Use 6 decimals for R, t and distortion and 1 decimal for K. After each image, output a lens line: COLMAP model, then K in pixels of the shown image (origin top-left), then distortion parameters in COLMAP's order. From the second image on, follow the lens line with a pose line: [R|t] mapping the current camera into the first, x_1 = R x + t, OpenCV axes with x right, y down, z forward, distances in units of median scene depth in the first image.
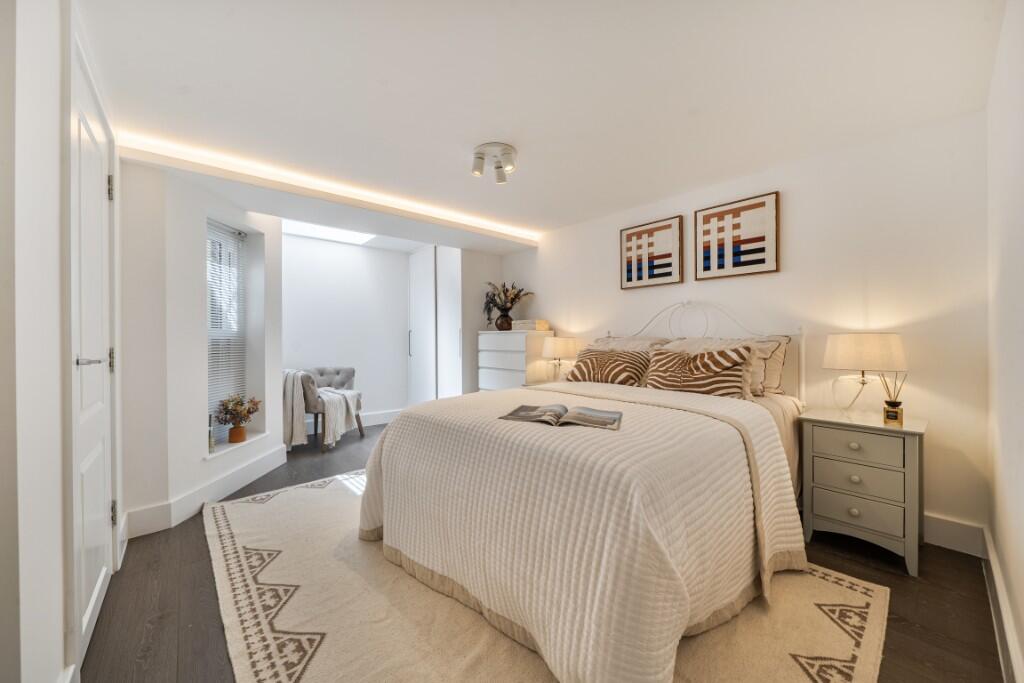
lens RADIAL K [[372.9, 0, 512.0], [0, 372.9, 341.5], [0, 0, 1]] dist [0.000008, -0.000001]
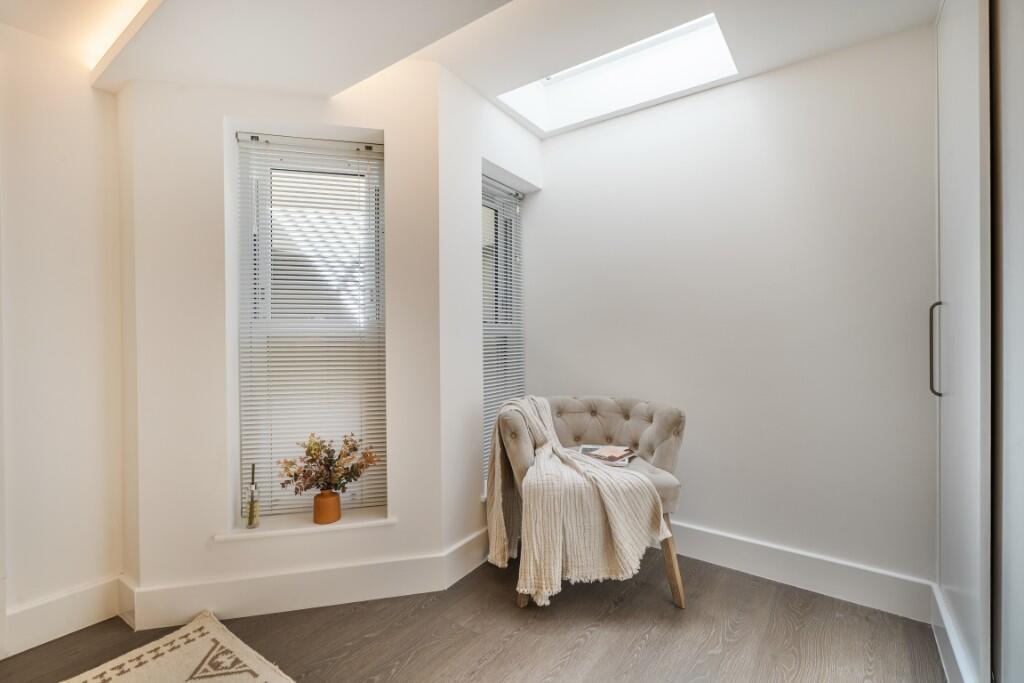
lens RADIAL K [[466.1, 0, 512.0], [0, 466.1, 341.5], [0, 0, 1]] dist [-0.001251, -0.000239]
pose [[0.217900, 0.007946, -0.975939, 0.007071], [-0.004610, 0.999964, 0.007112, -0.008720], [0.975960, 0.002950, 0.217929, 1.124862]]
